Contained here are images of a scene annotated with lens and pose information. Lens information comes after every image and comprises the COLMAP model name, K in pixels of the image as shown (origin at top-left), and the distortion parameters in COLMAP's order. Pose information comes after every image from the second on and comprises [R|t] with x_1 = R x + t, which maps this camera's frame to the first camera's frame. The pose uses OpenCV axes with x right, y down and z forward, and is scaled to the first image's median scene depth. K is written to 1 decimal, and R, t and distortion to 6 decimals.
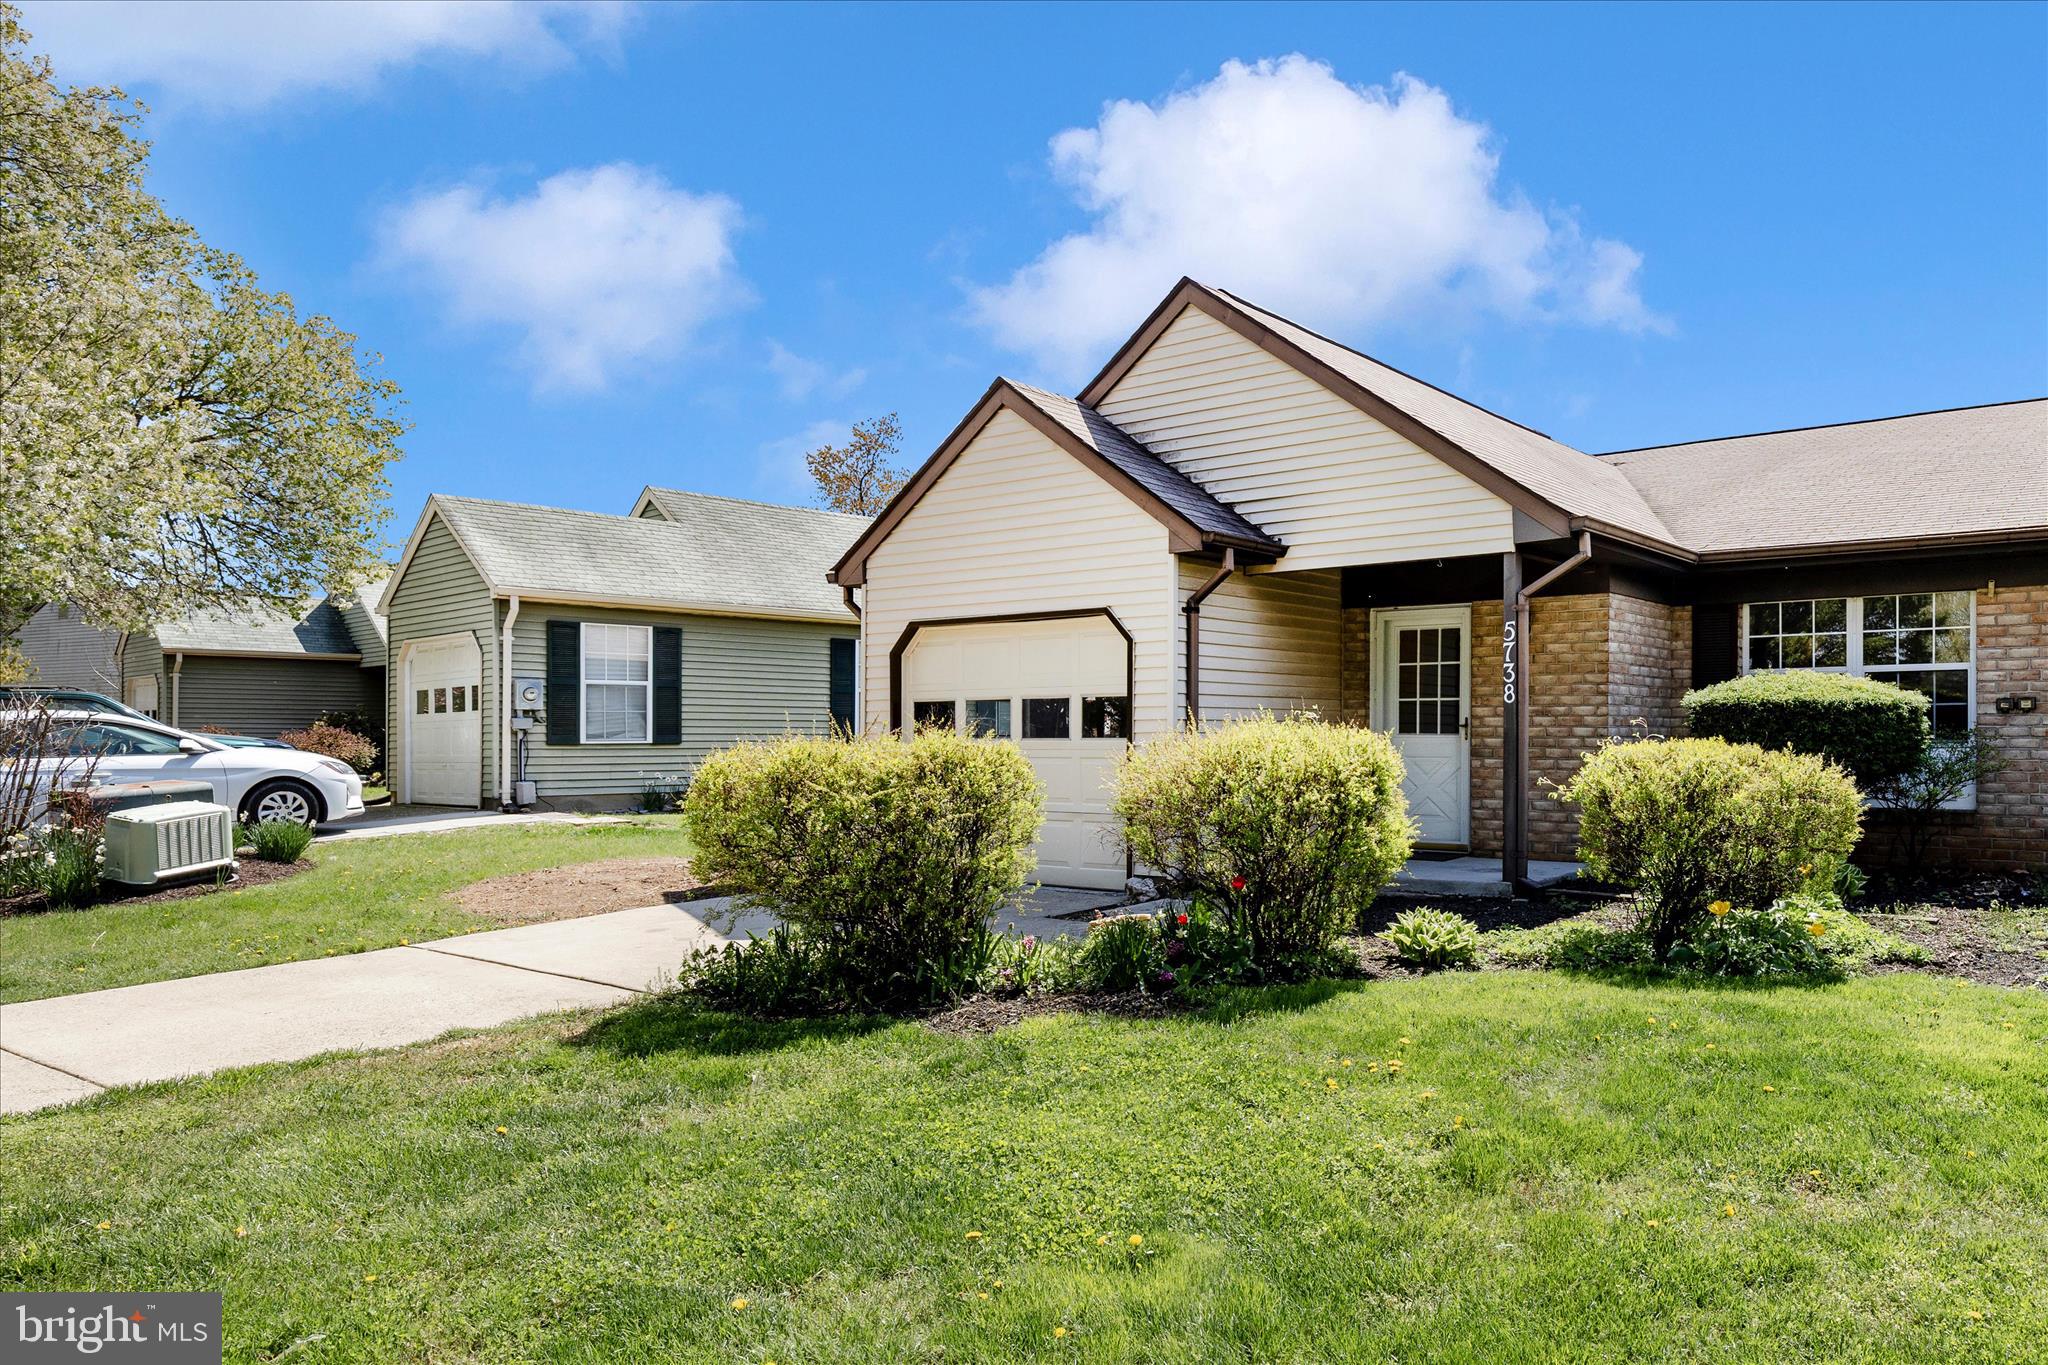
lens RADIAL K [[1364.9, 0, 1024.0], [0, 1364.9, 682.5], [0, 0, 1]] dist [-0.002161, -0.000899]
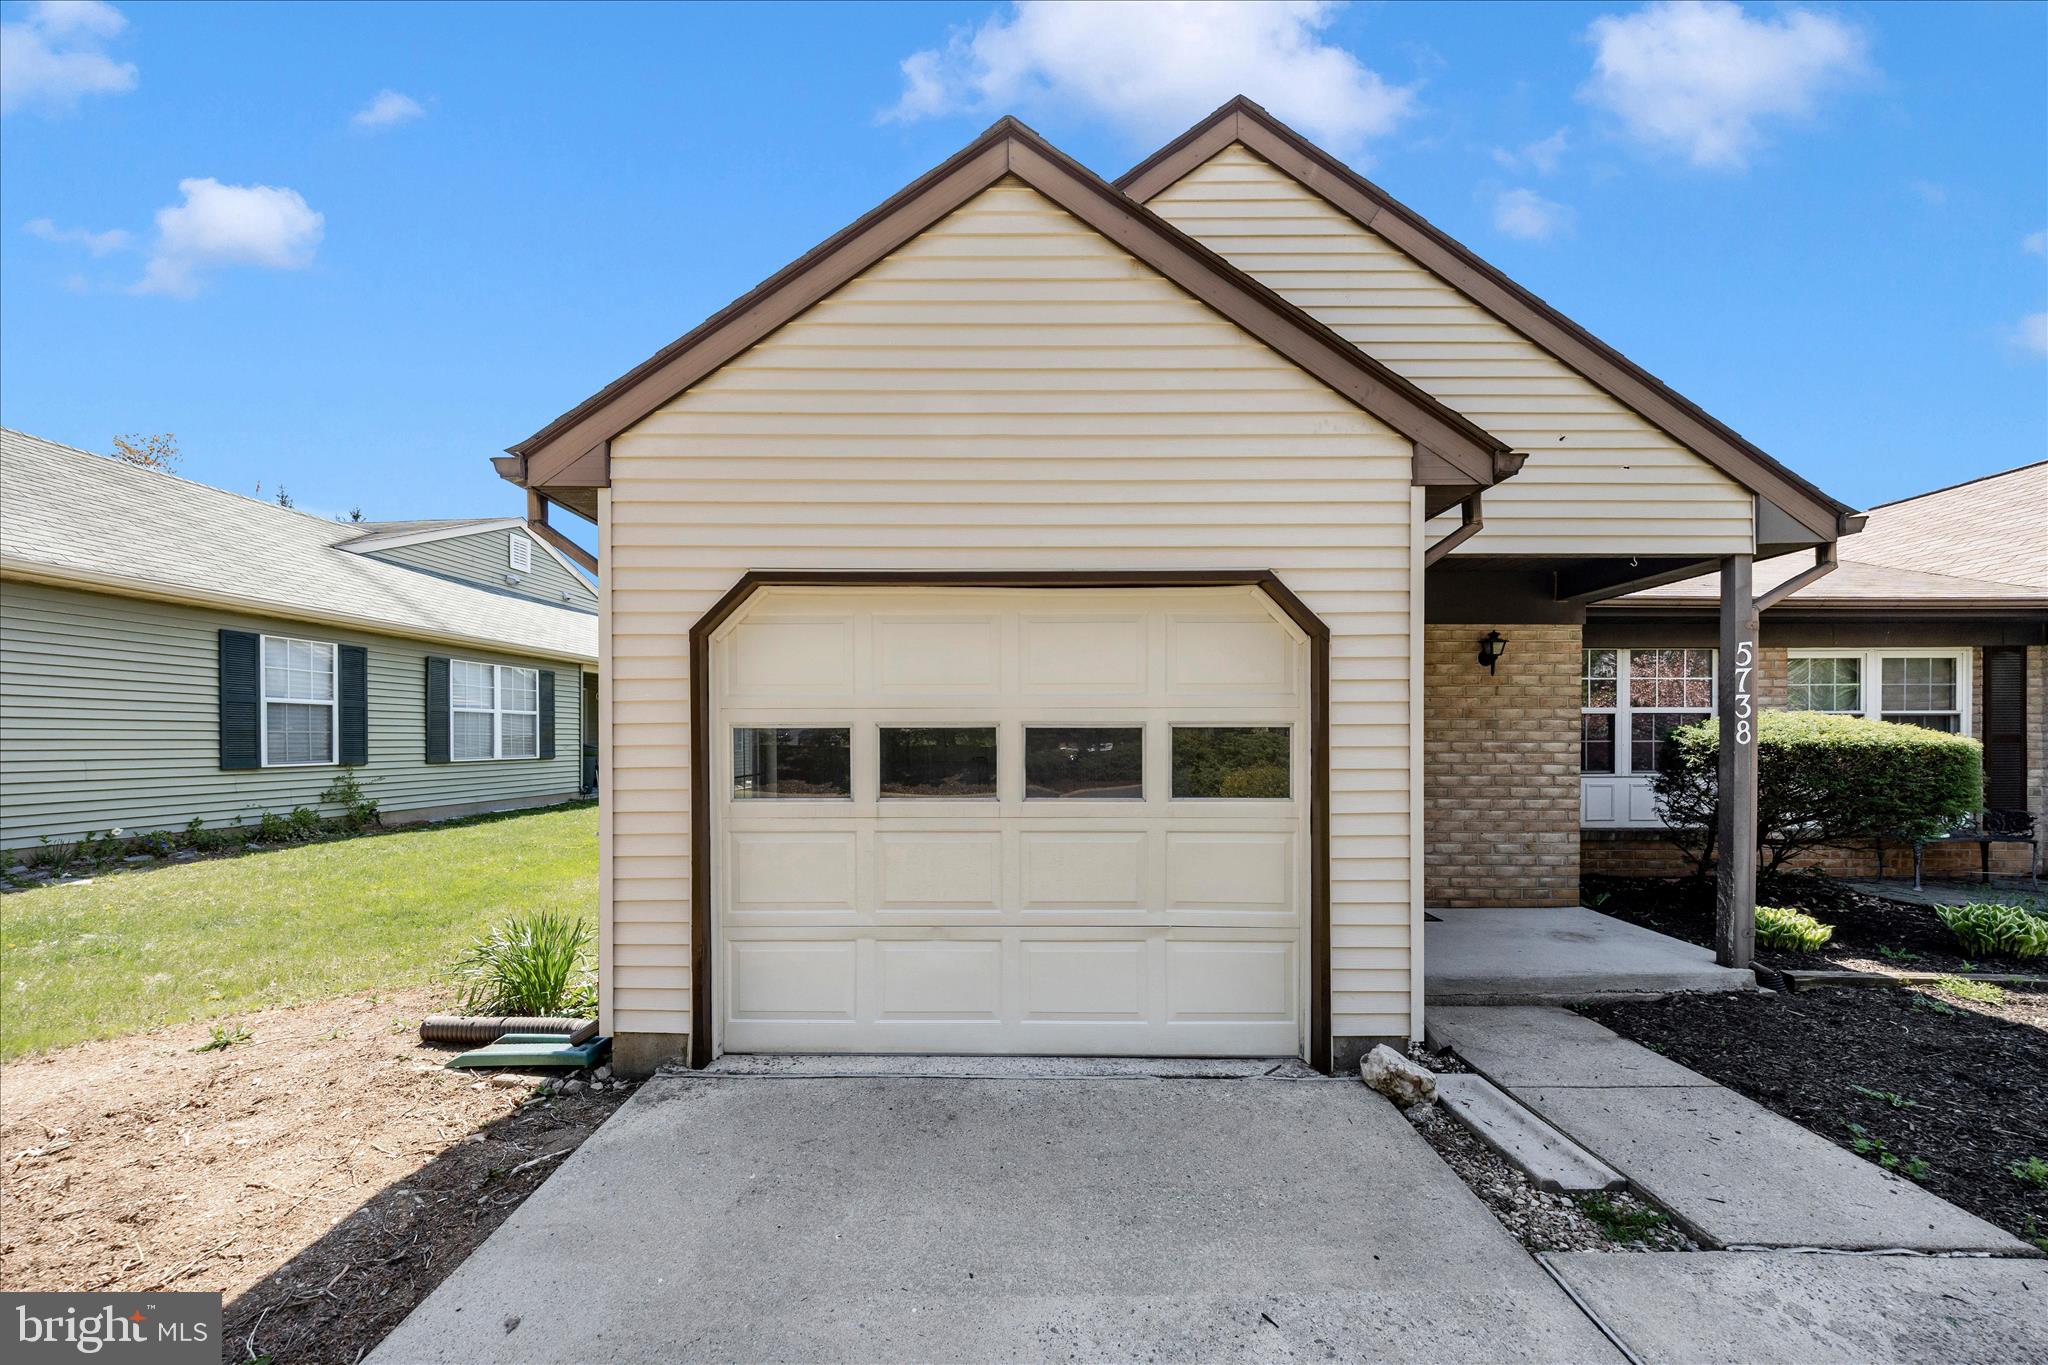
lens RADIAL K [[831.0, 0, 1027.6], [0, 831.0, 746.1], [0, 0, 1]] dist [-0.000704, -0.000273]
pose [[0.750061, -0.004922, 0.661350, -0.241128], [-0.025928, 0.998985, 0.036841, 0.007803], [-0.660860, -0.044781, 0.749172, 0.792048]]
